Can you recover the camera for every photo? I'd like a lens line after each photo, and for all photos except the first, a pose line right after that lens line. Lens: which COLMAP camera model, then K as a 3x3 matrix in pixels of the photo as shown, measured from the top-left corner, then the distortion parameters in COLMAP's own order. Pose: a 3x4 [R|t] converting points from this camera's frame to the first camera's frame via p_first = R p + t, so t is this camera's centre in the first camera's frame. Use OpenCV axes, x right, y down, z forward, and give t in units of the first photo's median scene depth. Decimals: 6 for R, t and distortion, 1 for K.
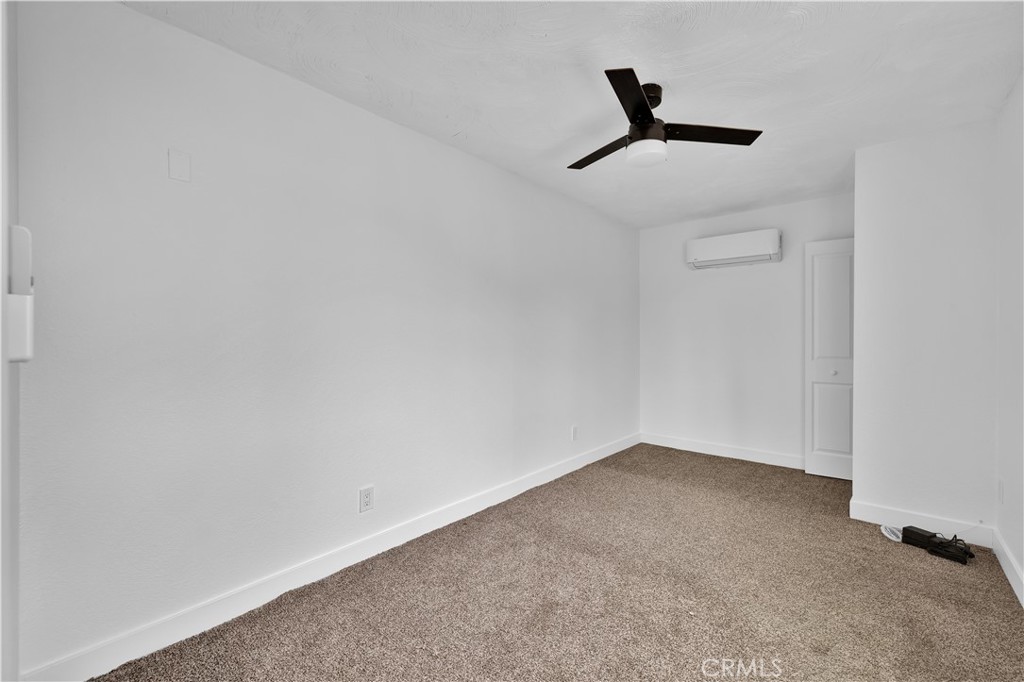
lens RADIAL K [[433.1, 0, 509.1], [0, 433.1, 337.2], [0, 0, 1]] dist [-0.000523, -0.000103]
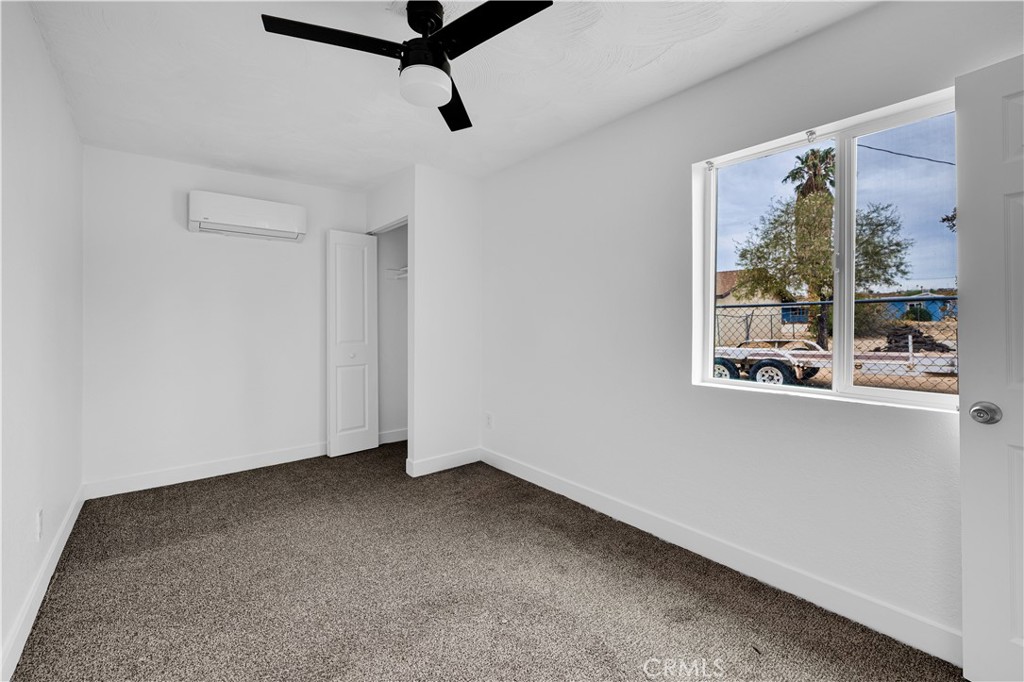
lens RADIAL K [[433.1, 0, 514.7], [0, 433.1, 322.2], [0, 0, 1]] dist [-0.000523, -0.000103]
pose [[0.159508, -0.002576, 0.987193, -0.257613], [0.003457, 0.999992, 0.002051, -0.002662], [-0.987191, 0.003085, 0.159516, 0.434327]]
